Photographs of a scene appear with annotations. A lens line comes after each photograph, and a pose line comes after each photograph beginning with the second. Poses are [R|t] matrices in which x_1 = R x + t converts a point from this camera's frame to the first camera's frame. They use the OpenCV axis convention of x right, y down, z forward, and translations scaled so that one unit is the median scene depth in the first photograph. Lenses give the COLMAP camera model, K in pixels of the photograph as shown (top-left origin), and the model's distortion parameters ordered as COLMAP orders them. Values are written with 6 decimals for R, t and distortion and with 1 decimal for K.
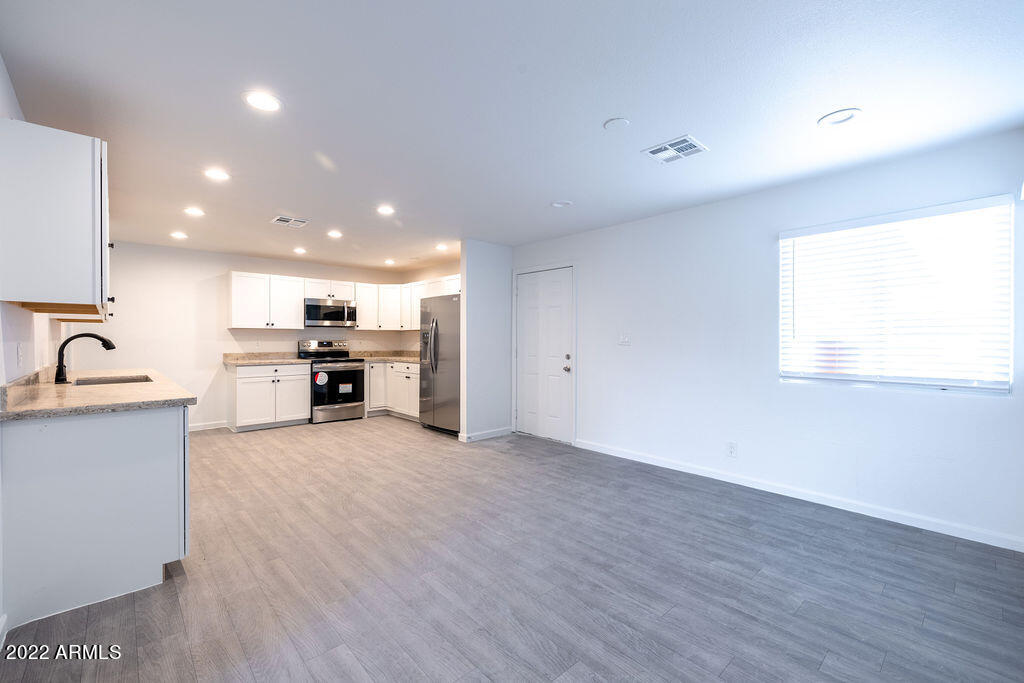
lens RADIAL K [[432.1, 0, 510.9], [0, 432.1, 341.2], [0, 0, 1]] dist [-0.001239, 0.001601]
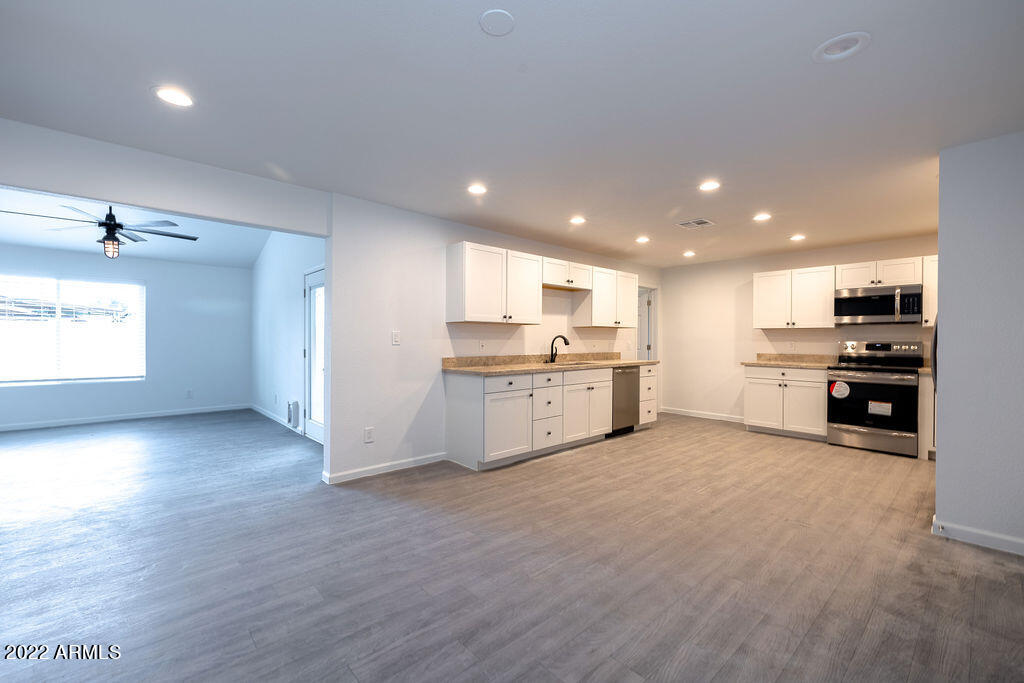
lens RADIAL K [[432.1, 0, 509.6], [0, 432.1, 342.6], [0, 0, 1]] dist [-0.001239, 0.001601]
pose [[-0.006431, 0.008678, -0.999942, 0.488502], [-0.008990, 0.999921, 0.008736, -0.001950], [0.999939, 0.009046, -0.006353, 0.541832]]
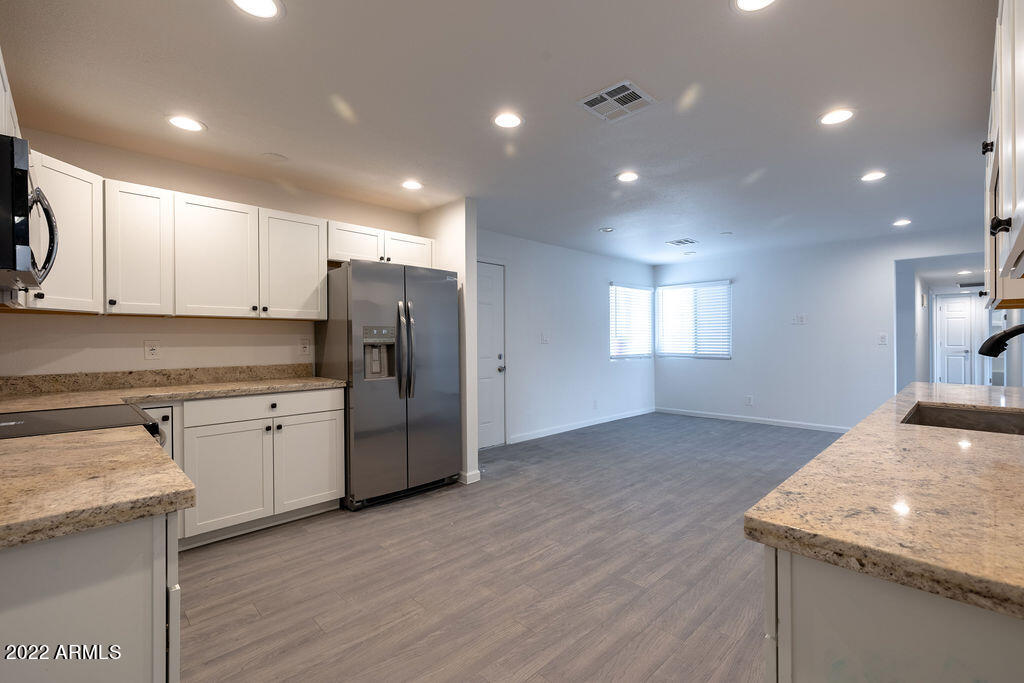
lens RADIAL K [[448.0, 0, 529.9], [0, 448.0, 342.6], [0, 0, 1]] dist [-0.008936, -0.000088]
pose [[-0.044012, -0.006953, 0.999007, -0.976256], [0.009906, 0.999924, 0.007396, -0.003692], [-0.998982, 0.010222, -0.043940, 1.071060]]
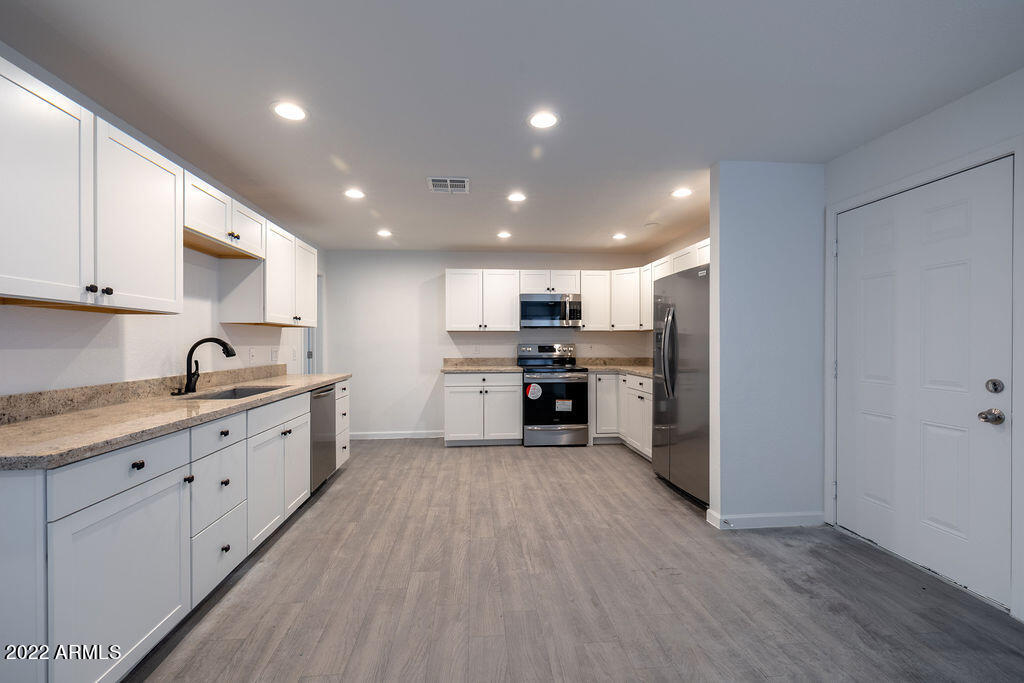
lens RADIAL K [[432.1, 0, 507.5], [0, 432.1, 343.8], [0, 0, 1]] dist [-0.001239, 0.001601]
pose [[0.791312, -0.001136, -0.611411, 0.022469], [0.001082, 0.999999, -0.000457, -0.003672], [0.611411, -0.000299, 0.791313, 0.449558]]
